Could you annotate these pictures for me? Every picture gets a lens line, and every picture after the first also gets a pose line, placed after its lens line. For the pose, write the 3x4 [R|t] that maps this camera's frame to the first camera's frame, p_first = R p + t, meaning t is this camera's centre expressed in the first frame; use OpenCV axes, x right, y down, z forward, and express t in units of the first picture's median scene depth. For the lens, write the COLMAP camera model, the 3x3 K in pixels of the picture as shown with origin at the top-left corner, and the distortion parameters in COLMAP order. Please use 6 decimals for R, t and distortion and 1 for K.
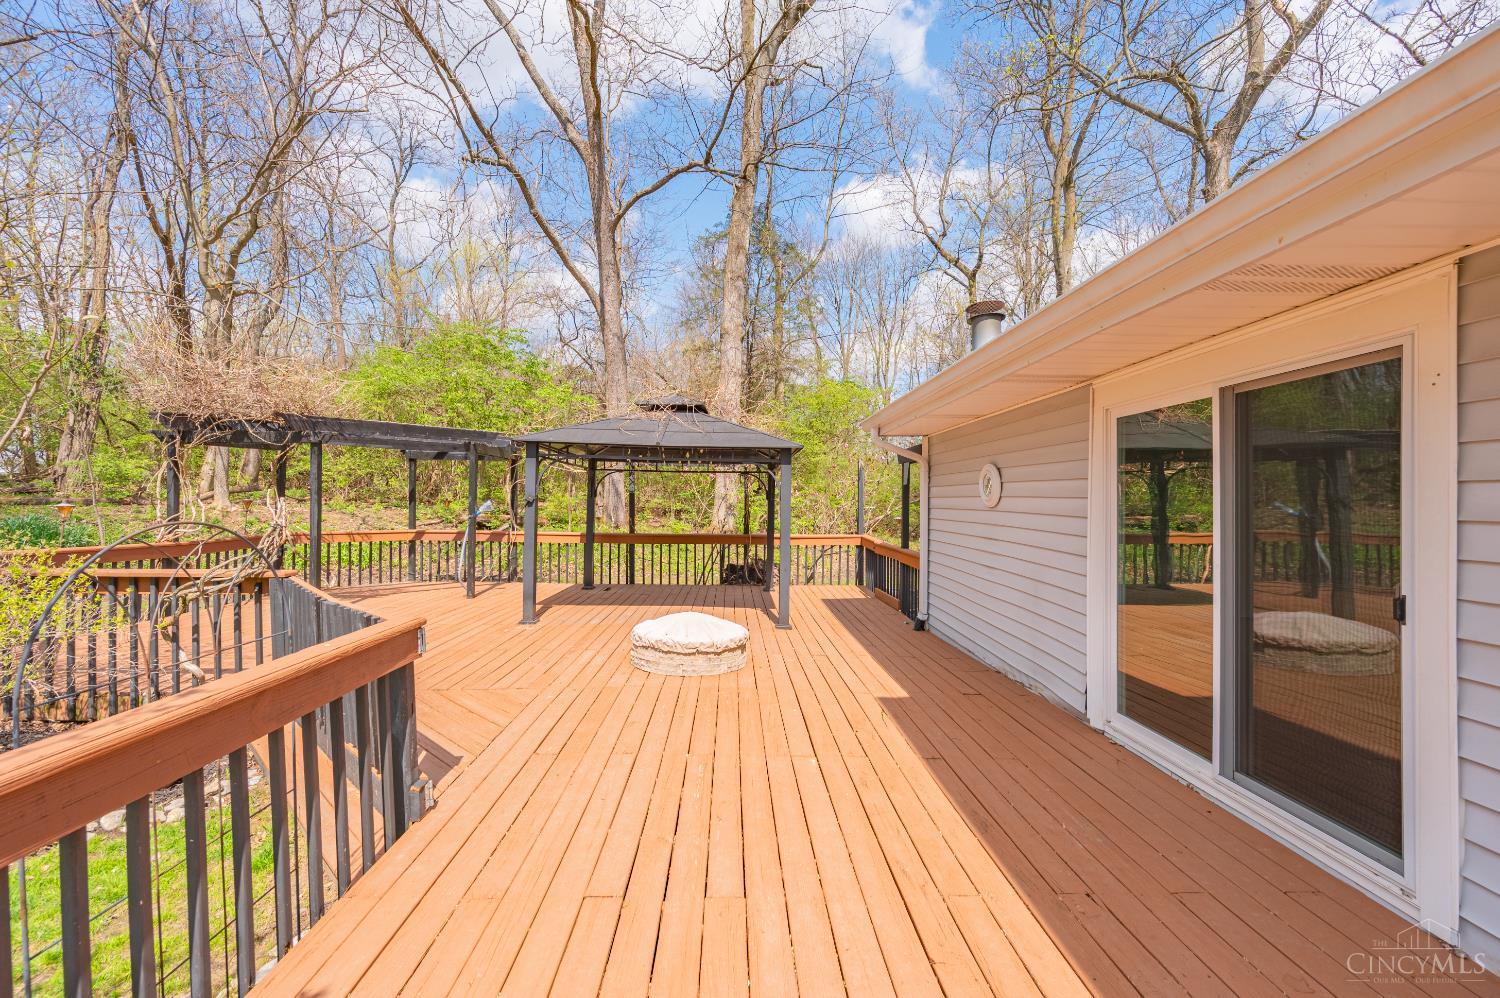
lens RADIAL K [[600.4, 0, 750.0], [0, 600.4, 499.0], [0, 0, 1]] dist [-0.001124, -0.000085]
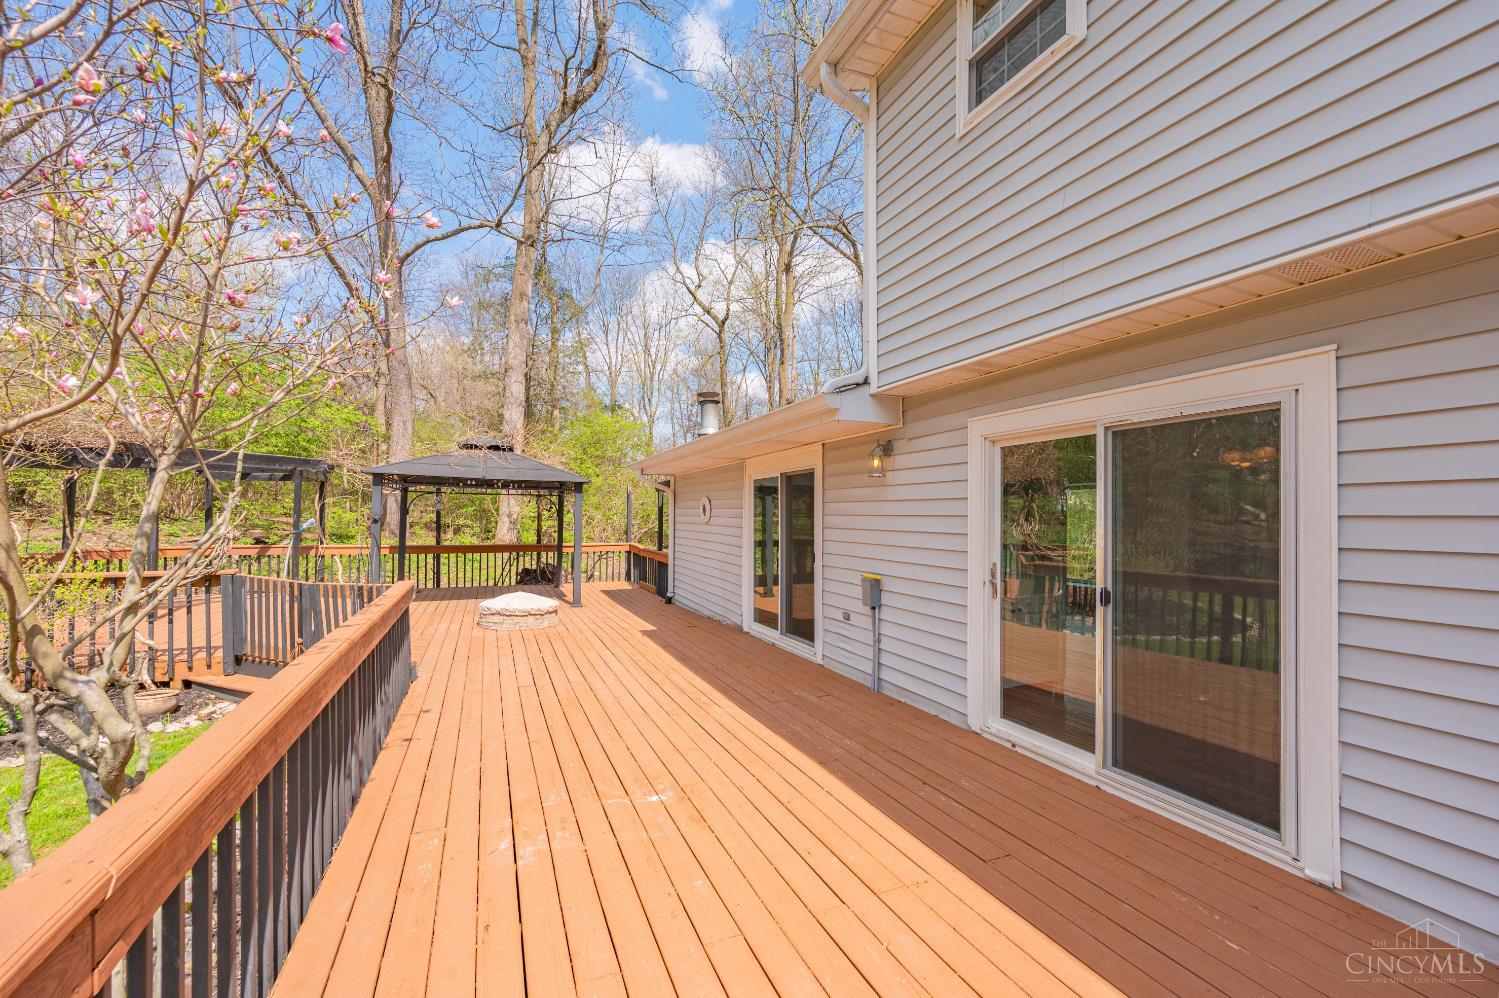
lens RADIAL K [[637.1, 0, 715.1], [0, 637.1, 516.1], [0, 0, 1]] dist [-0.003191, -0.000303]
pose [[0.949038, -0.001863, 0.315156, -0.083960], [-0.000225, 0.999978, 0.006590, -0.009591], [-0.315162, -0.006325, 0.949017, -0.423282]]
